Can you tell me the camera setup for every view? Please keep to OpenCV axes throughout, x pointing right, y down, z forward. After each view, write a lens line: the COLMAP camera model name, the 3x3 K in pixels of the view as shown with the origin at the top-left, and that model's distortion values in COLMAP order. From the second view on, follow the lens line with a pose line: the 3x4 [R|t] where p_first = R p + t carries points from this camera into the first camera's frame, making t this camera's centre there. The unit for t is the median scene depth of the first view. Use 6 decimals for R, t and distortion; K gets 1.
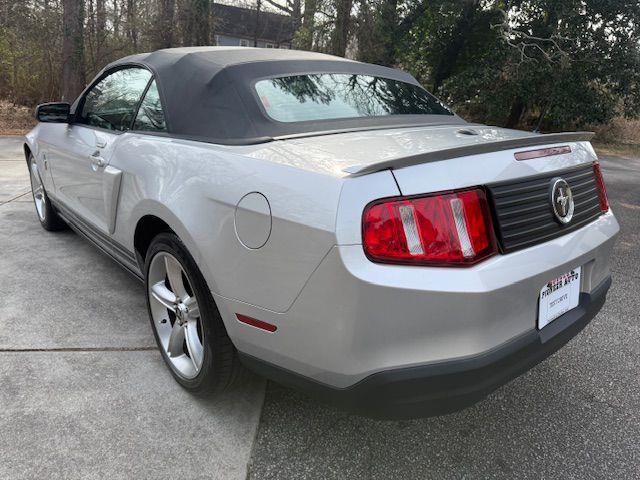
lens RADIAL K [[453.7, 0, 319.4], [0, 453.7, 240.7], [0, 0, 1]] dist [0.048866, -0.060066]
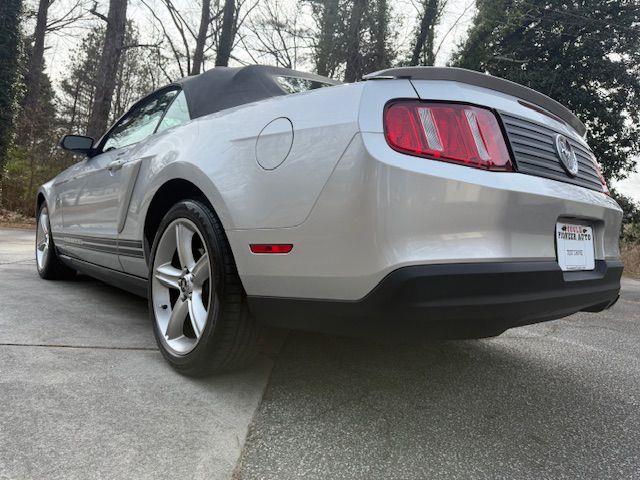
lens RADIAL K [[457.6, 0, 321.8], [0, 457.6, 243.1], [0, 0, 1]] dist [0.012539, -0.009133]
pose [[0.999448, 0.029499, 0.015287, -0.037595], [-0.023939, 0.958426, -0.284335, 0.367680], [-0.023039, 0.283812, 0.958603, 0.048826]]
